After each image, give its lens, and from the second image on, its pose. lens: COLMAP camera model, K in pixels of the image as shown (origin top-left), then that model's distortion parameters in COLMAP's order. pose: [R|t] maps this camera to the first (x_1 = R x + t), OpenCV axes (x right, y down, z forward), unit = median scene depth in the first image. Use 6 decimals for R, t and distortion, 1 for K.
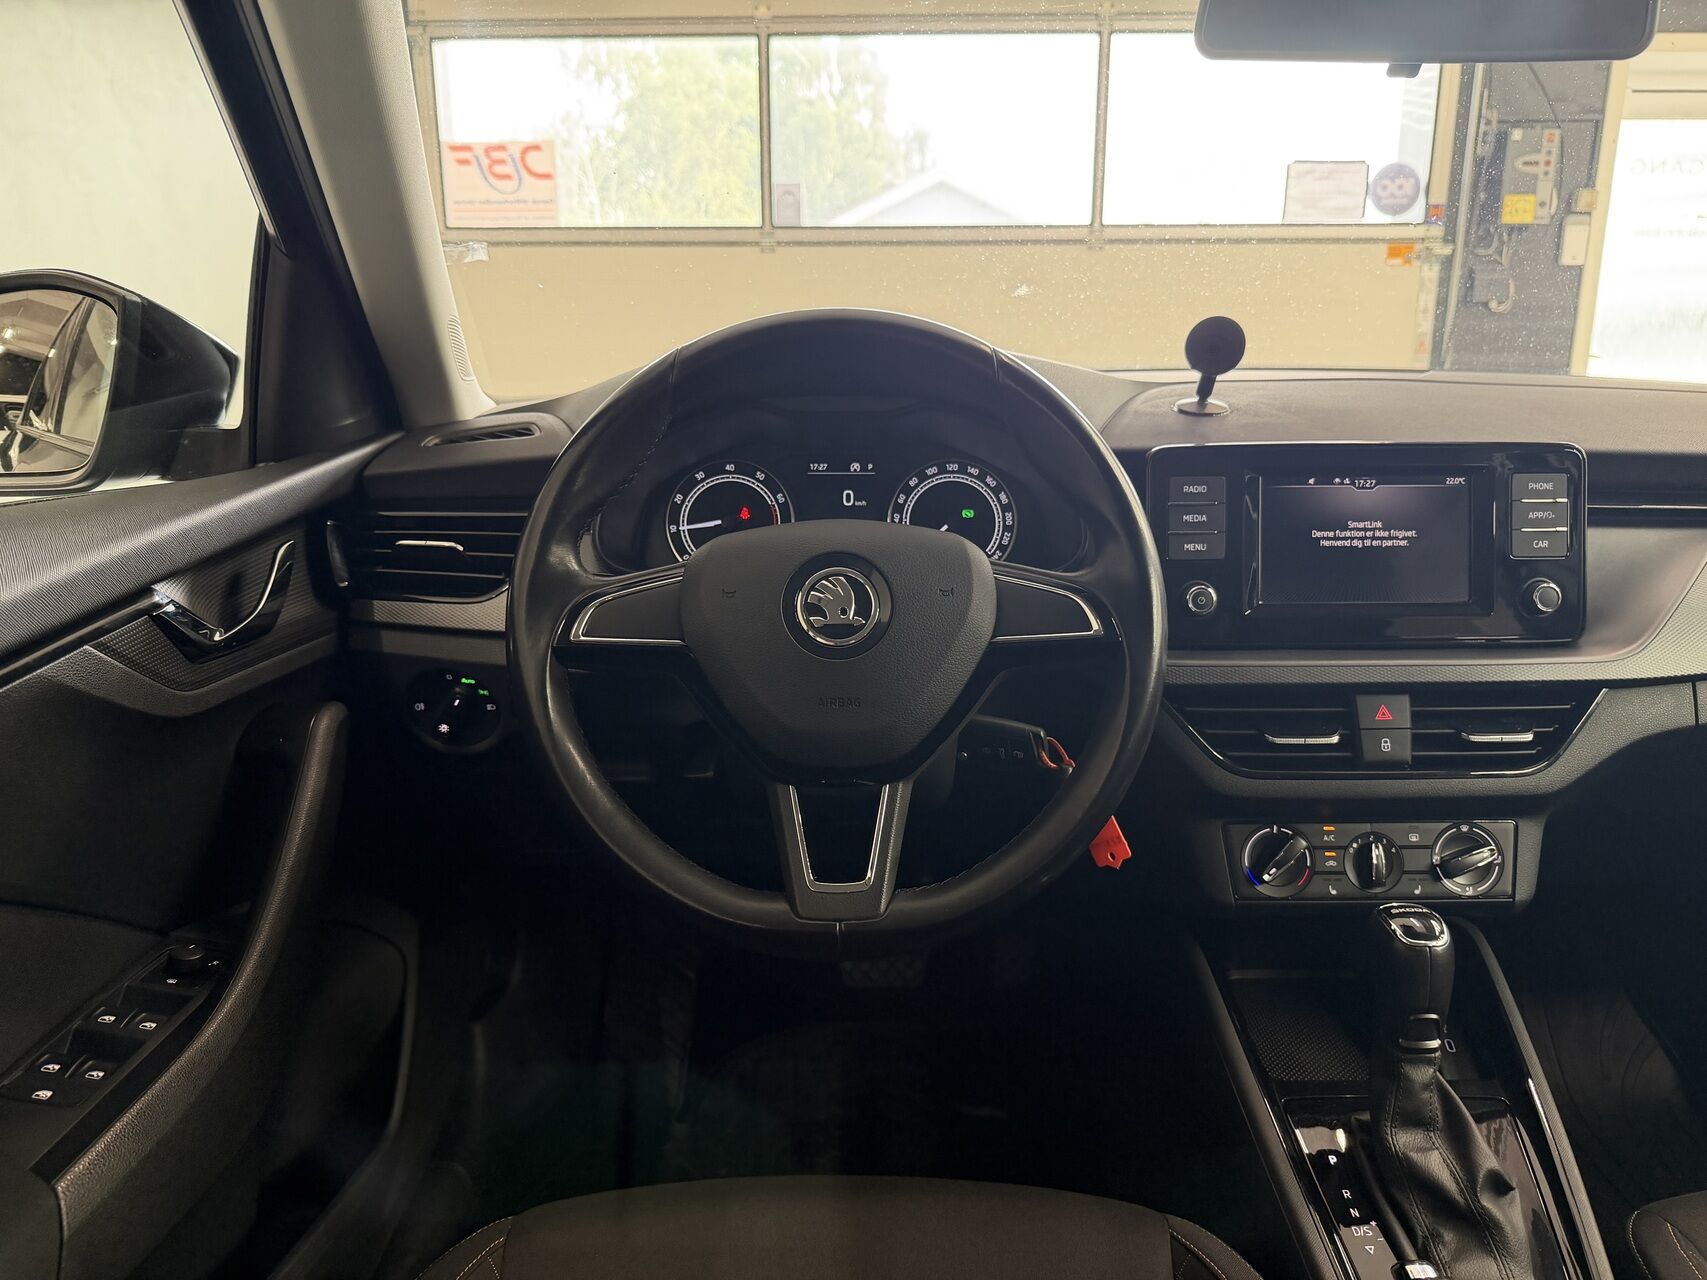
lens RADIAL K [[1190.0, 0, 849.3], [0, 1190.0, 651.7], [0, 0, 1]] dist [0.103309, -0.125706]
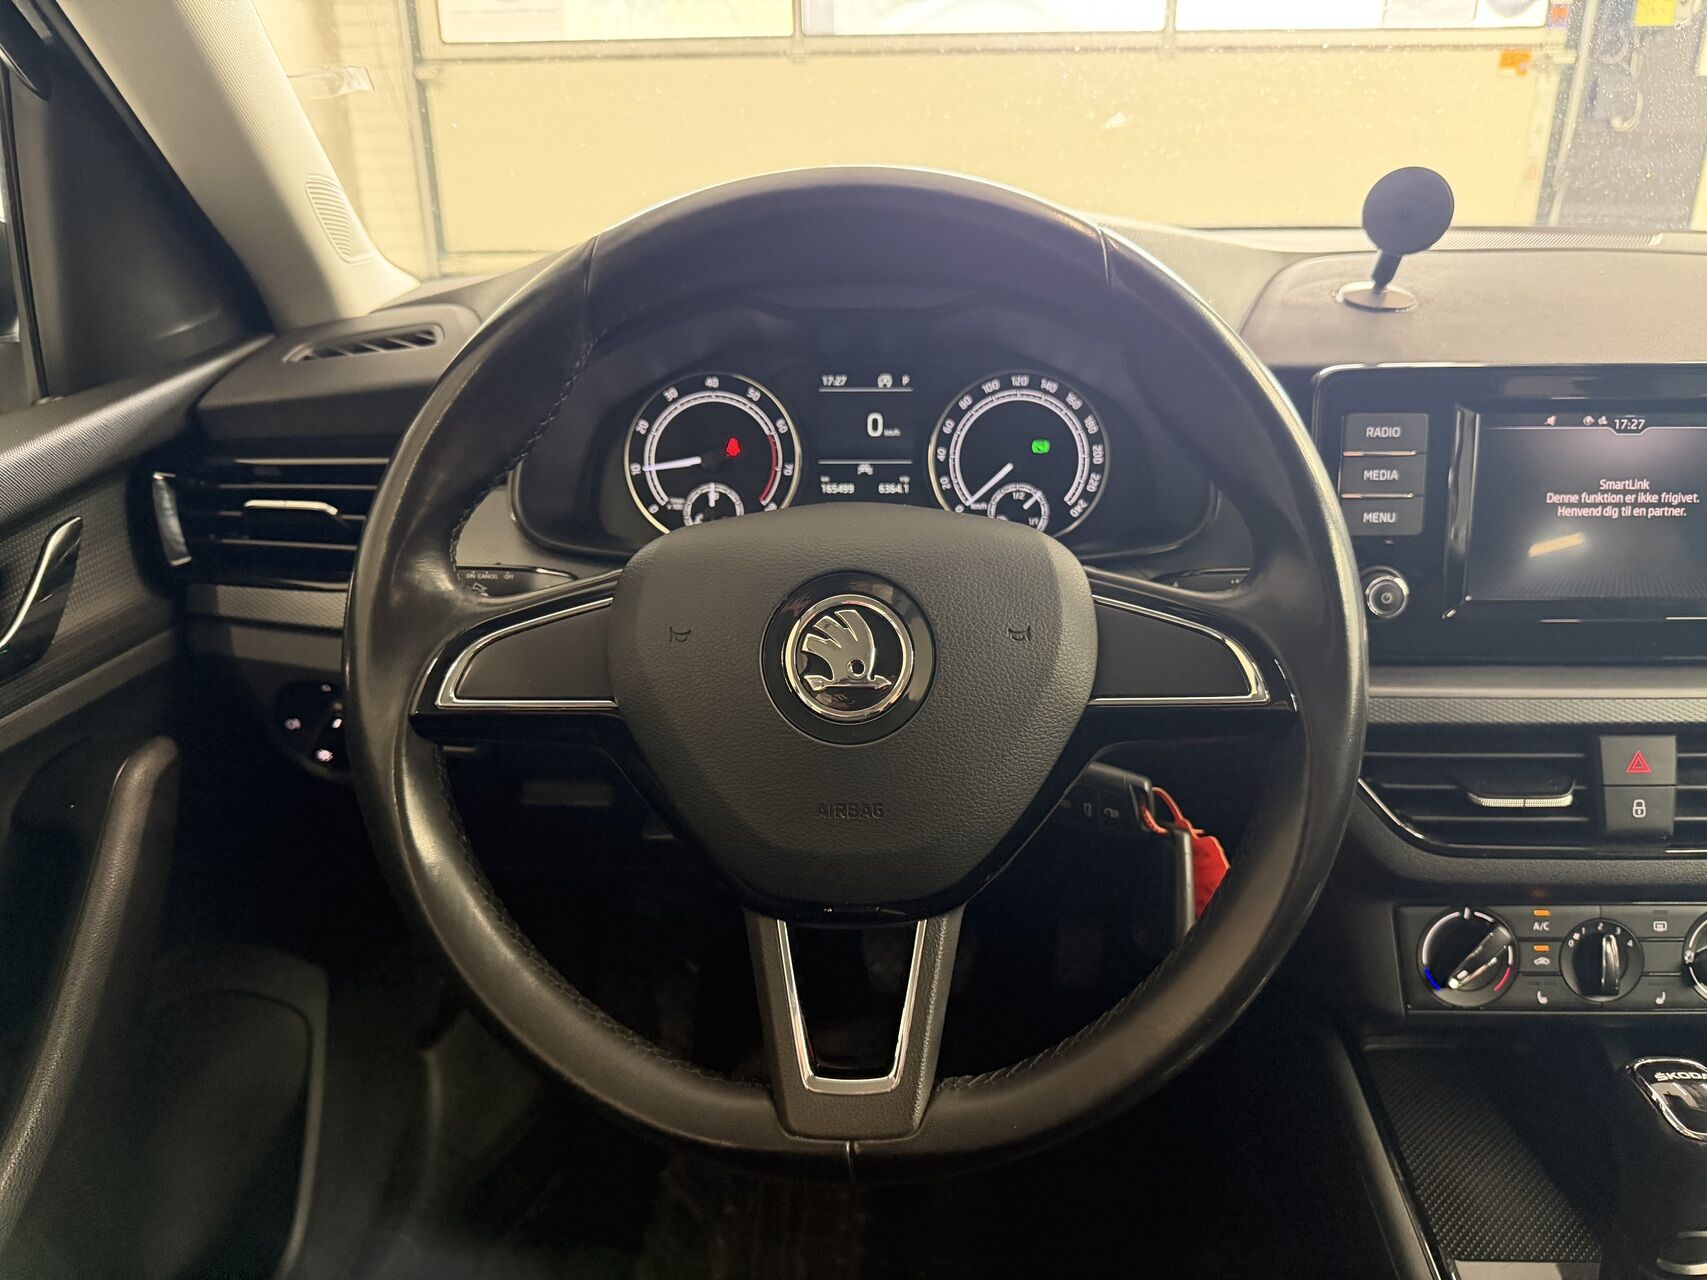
lens RADIAL K [[1207.3, 0, 853.5], [0, 1207.3, 640.0], [0, 0, 1]] dist [0.015119, -0.009058]
pose [[0.999559, 0.004396, -0.029364, 0.008813], [-0.000718, 0.992268, 0.124109, -0.099156], [0.029683, -0.124033, 0.991834, 0.281333]]
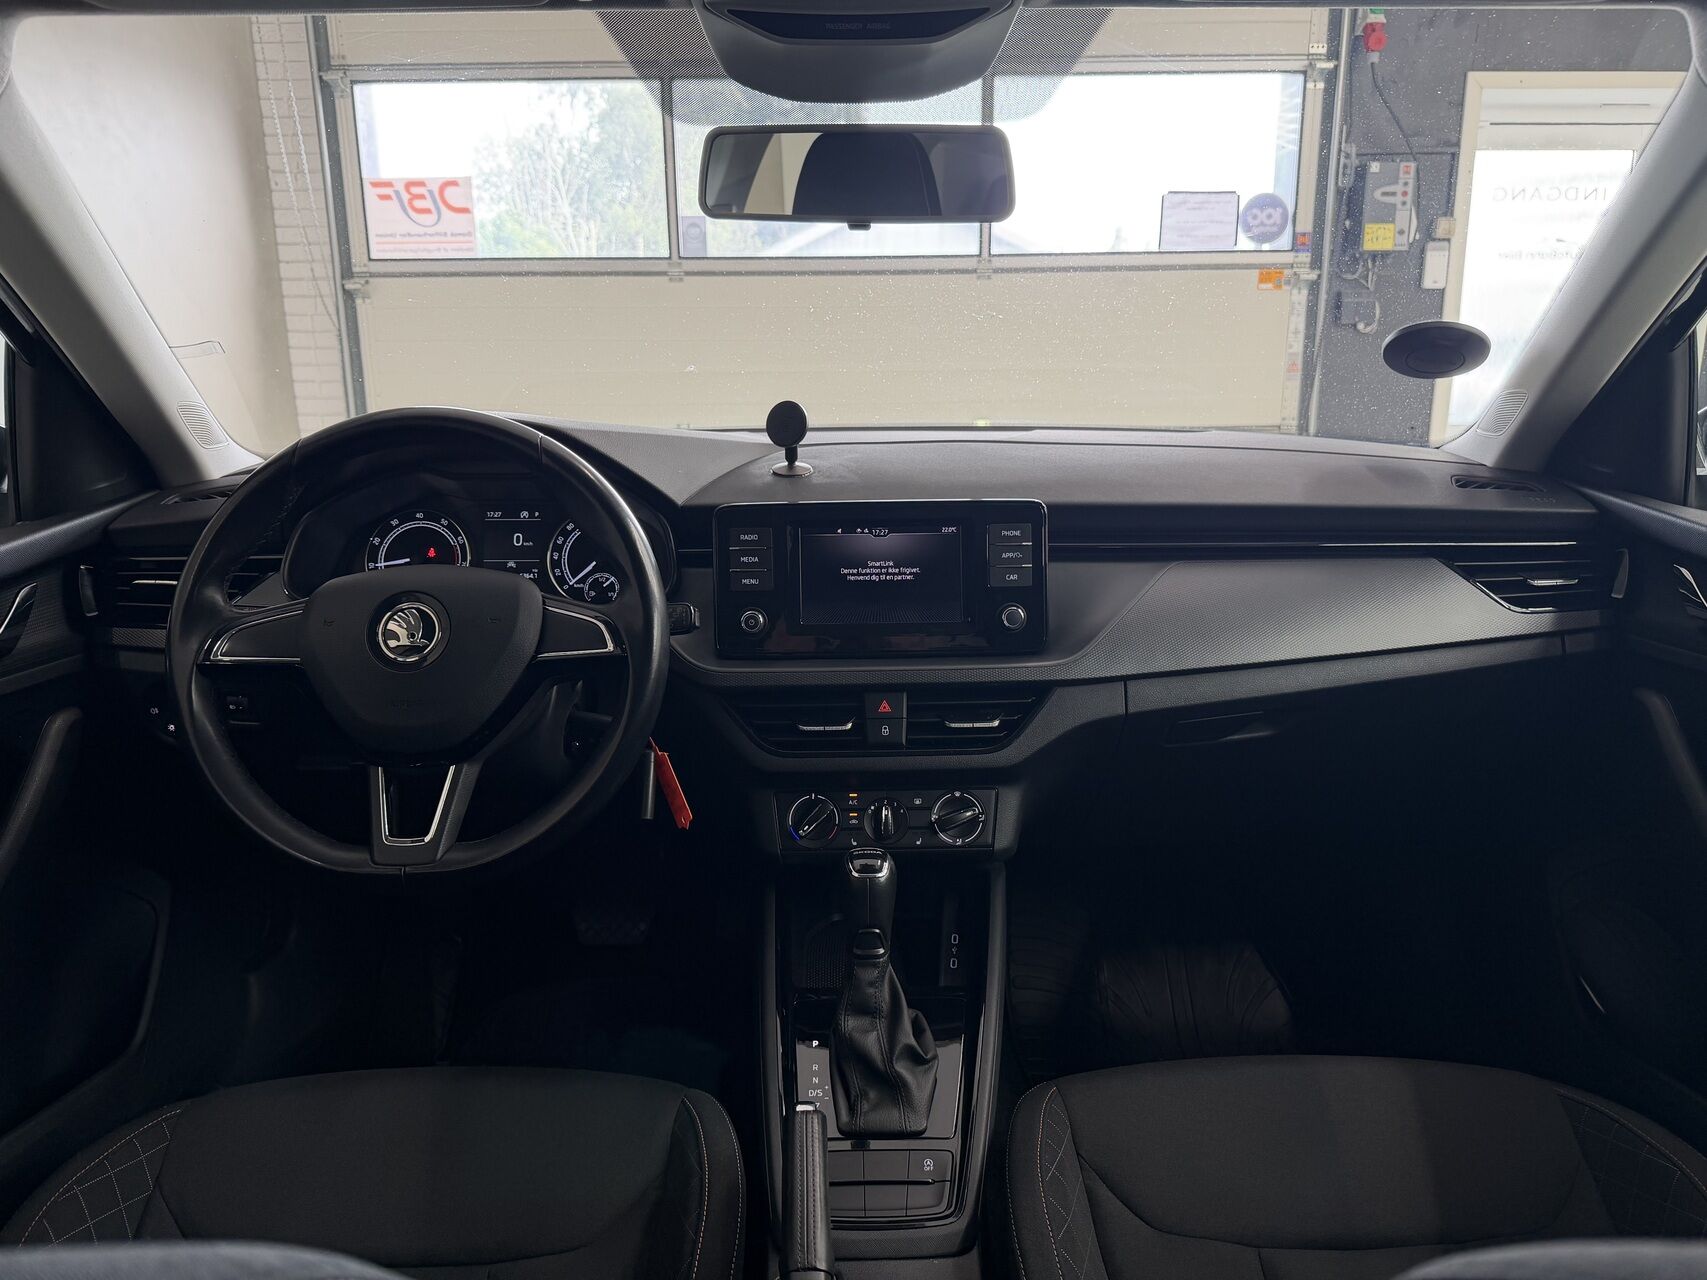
lens RADIAL K [[1187.7, 0, 853.5], [0, 1187.7, 640.0], [0, 0, 1]] dist [0.198175, -0.342298]
pose [[0.999941, -0.009085, 0.005951, 0.374655], [0.009164, 0.999868, -0.013446, -0.004491], [-0.005828, 0.013499, 0.999892, -0.283912]]
